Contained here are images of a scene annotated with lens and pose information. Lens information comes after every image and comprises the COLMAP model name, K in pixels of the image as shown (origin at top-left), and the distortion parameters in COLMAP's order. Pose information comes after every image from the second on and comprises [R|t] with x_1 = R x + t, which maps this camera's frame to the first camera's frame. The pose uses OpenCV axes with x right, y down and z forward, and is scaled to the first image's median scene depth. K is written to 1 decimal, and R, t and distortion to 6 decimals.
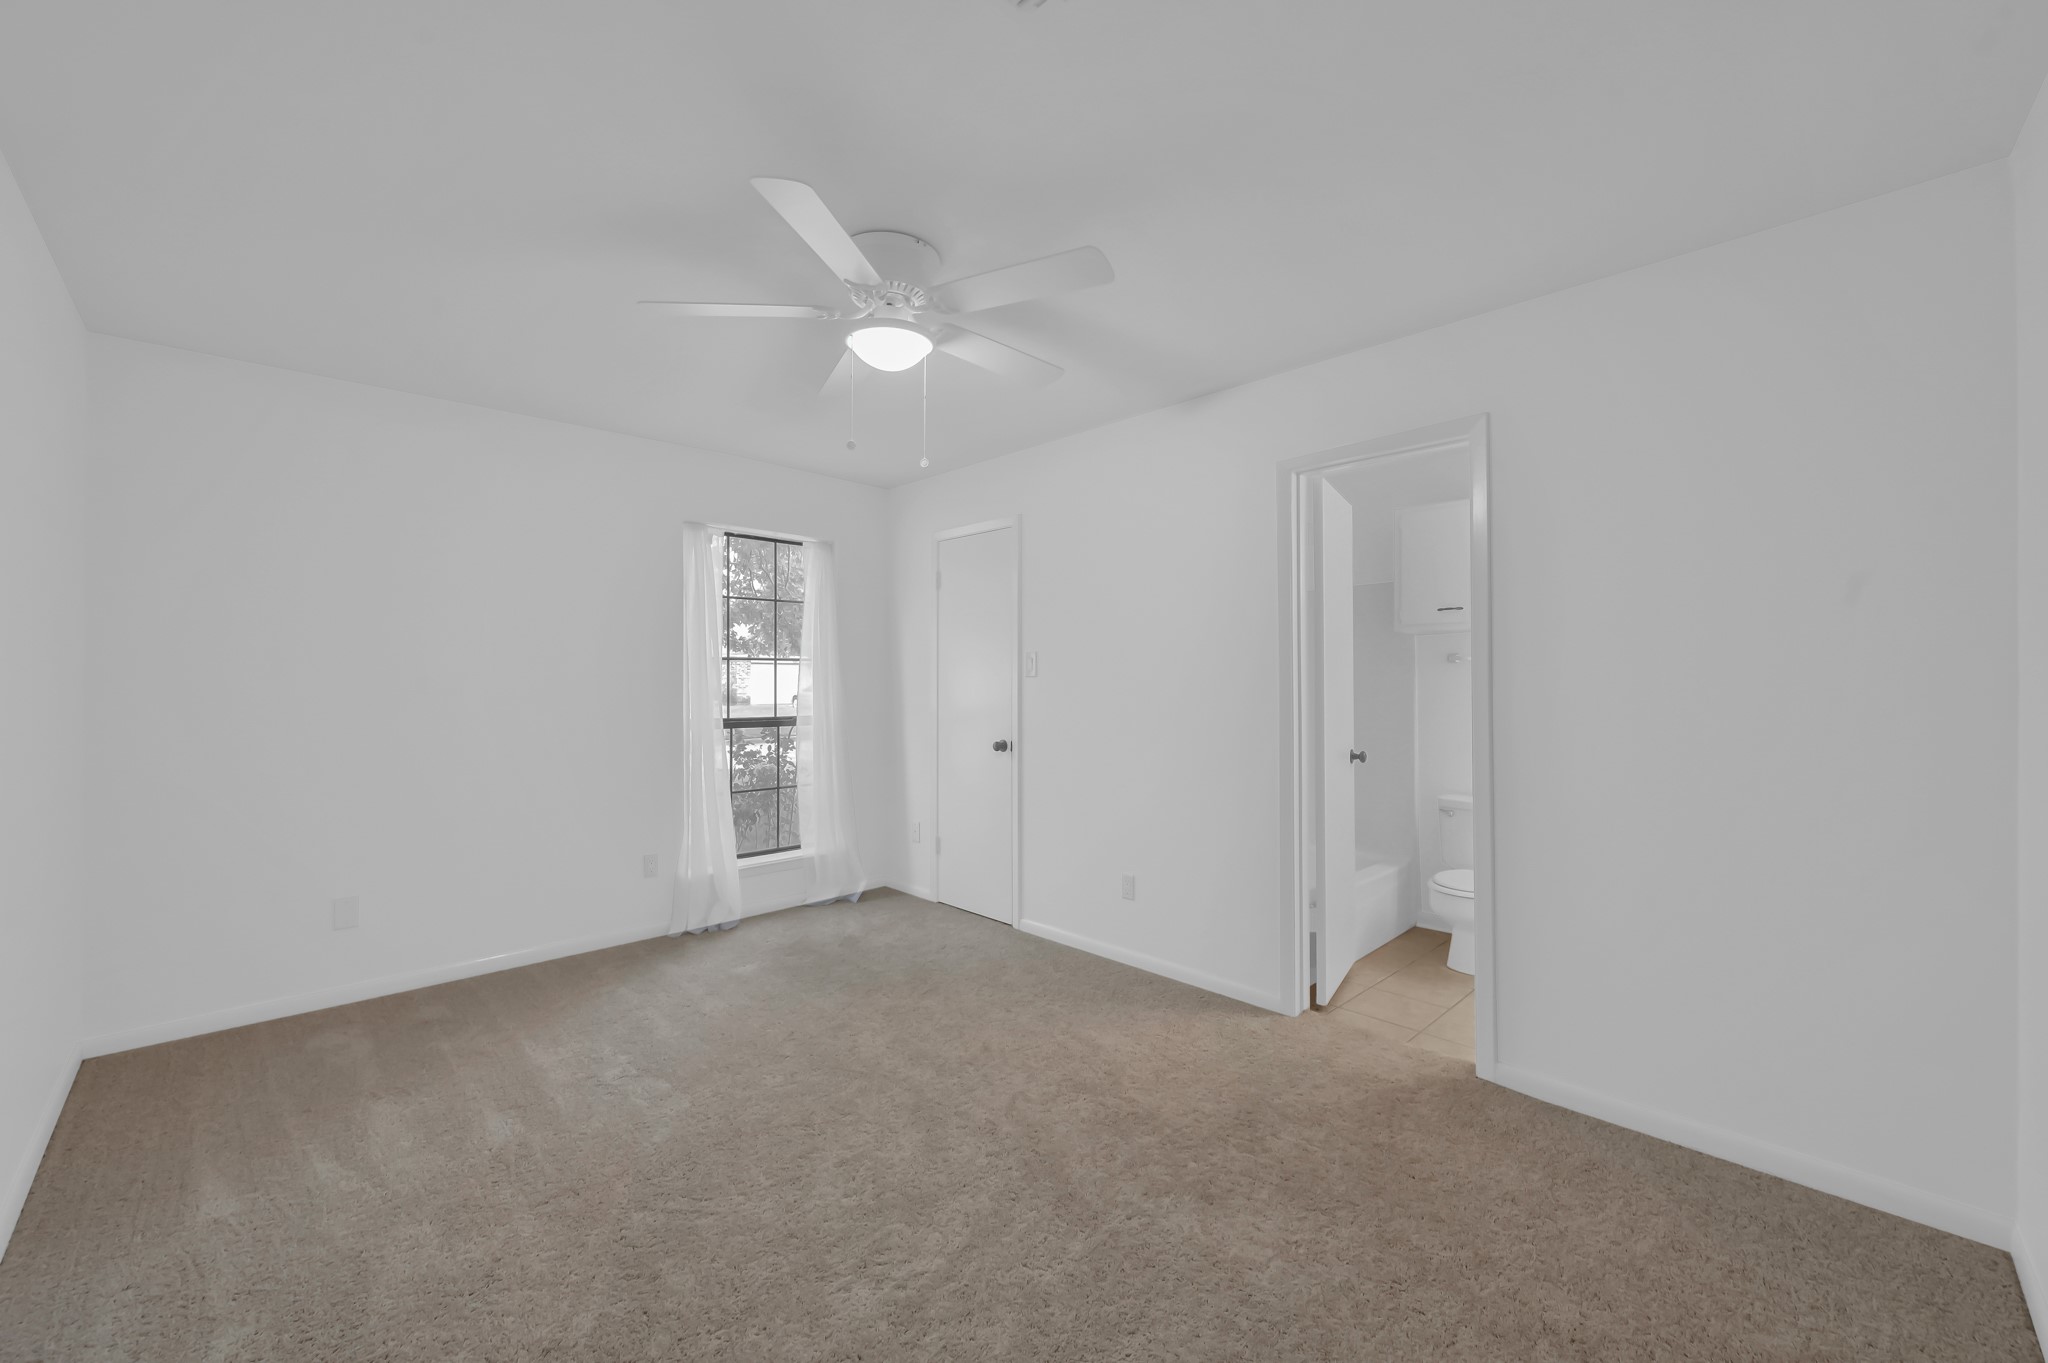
lens RADIAL K [[812.2, 0, 1023.8], [0, 812.2, 672.3], [0, 0, 1]] dist [0.000253, -0.000216]
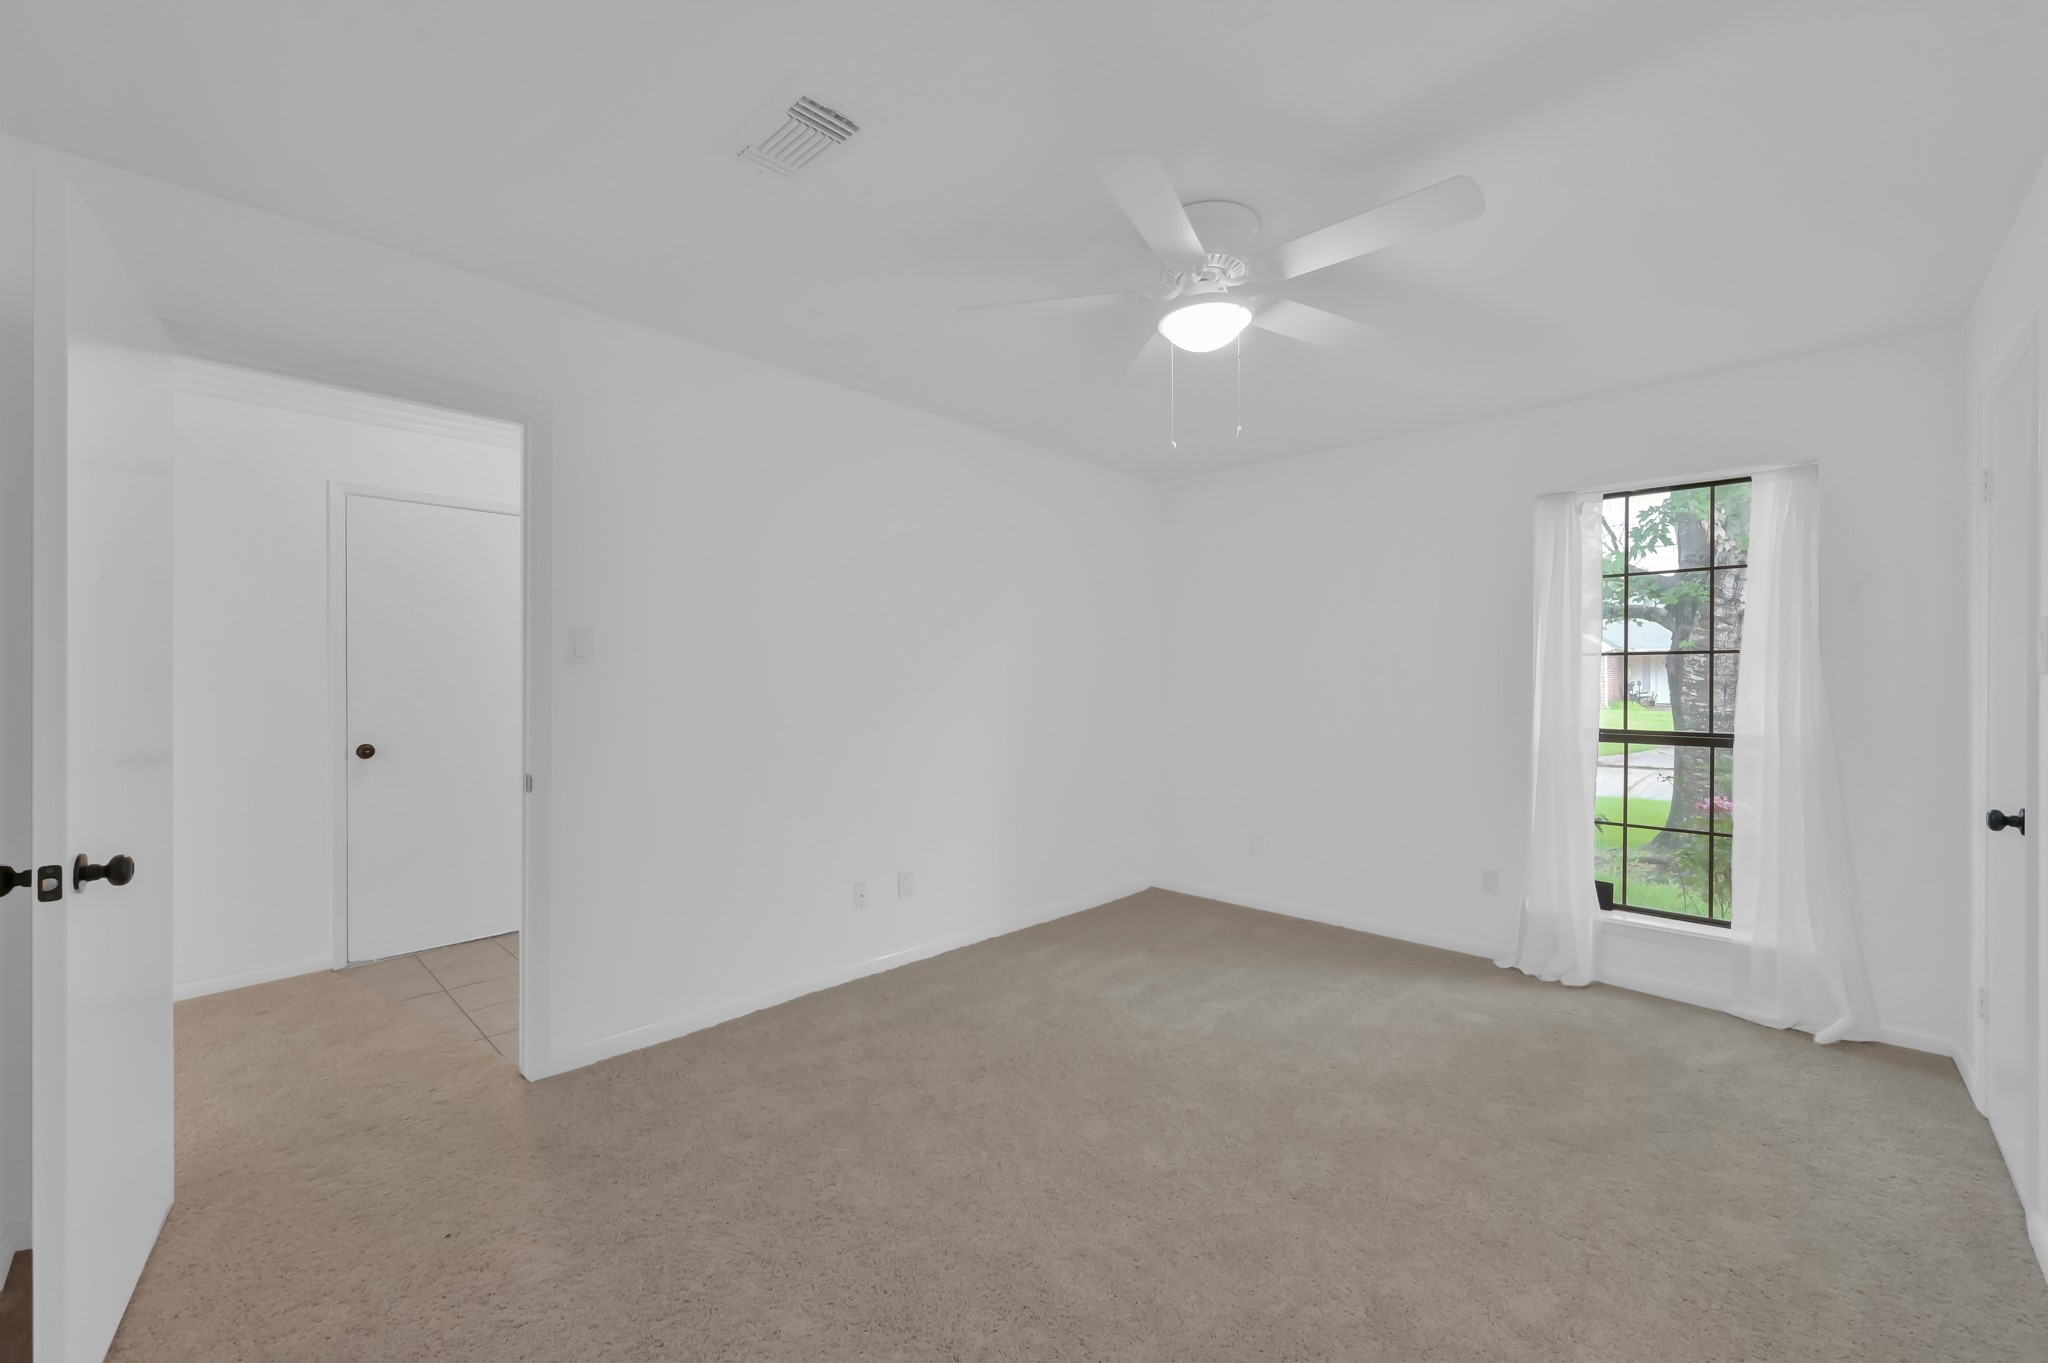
lens RADIAL K [[812.2, 0, 1023.8], [0, 812.2, 672.3], [0, 0, 1]] dist [0.000253, -0.000216]
pose [[0.022809, 0.000977, -0.999739, 0.411002], [0.016514, 0.999863, 0.001354, -0.009370], [0.999603, -0.016541, 0.022789, 0.406866]]
